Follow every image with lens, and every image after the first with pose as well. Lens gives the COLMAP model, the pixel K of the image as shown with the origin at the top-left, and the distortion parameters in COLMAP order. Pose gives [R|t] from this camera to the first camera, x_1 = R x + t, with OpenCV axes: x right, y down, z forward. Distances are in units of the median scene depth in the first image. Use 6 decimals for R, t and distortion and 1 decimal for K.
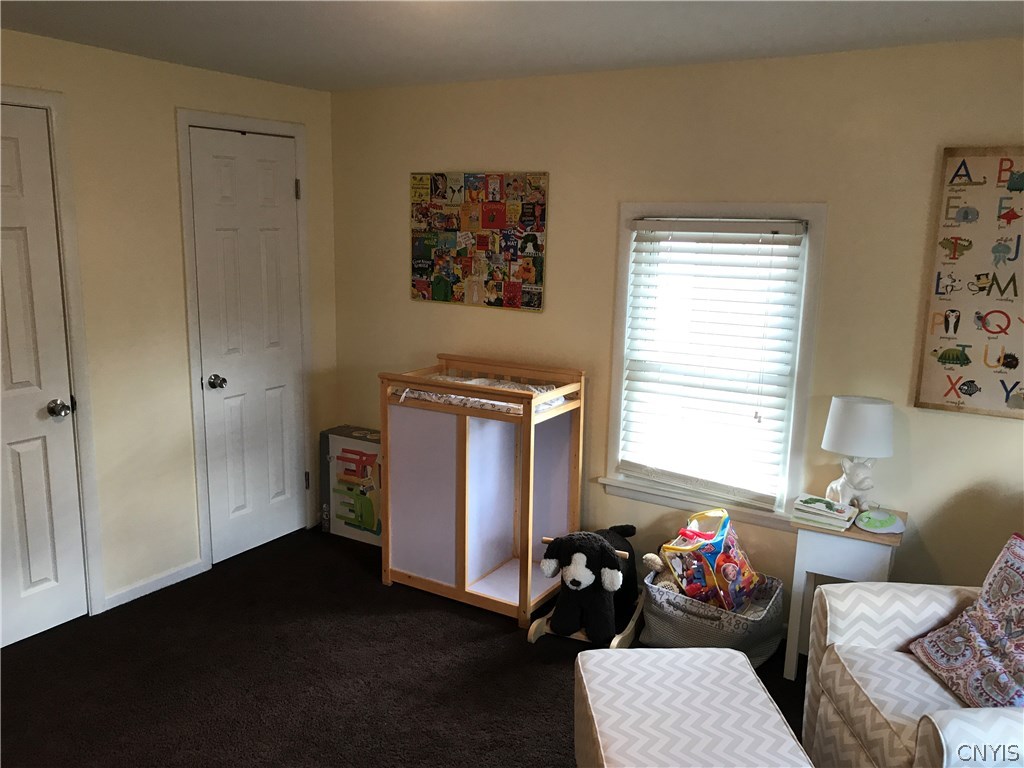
lens RADIAL K [[850.3, 0, 512.0], [0, 850.3, 384.0], [0, 0, 1]] dist [0.034433, -0.031674]
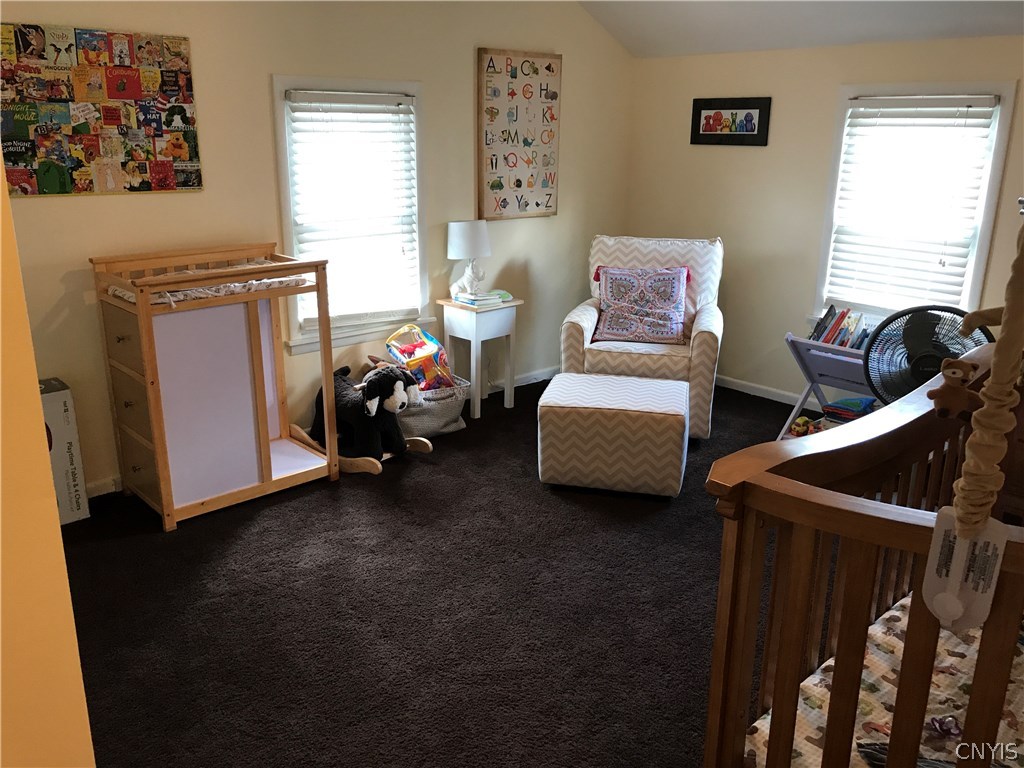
lens RADIAL K [[850.3, 0, 512.0], [0, 850.3, 384.0], [0, 0, 1]] dist [0.034433, -0.031674]
pose [[0.271814, -0.297606, 0.915176, -0.799885], [0.177581, 0.950161, 0.256240, -0.061915], [-0.945824, 0.092868, 0.311116, 0.390522]]
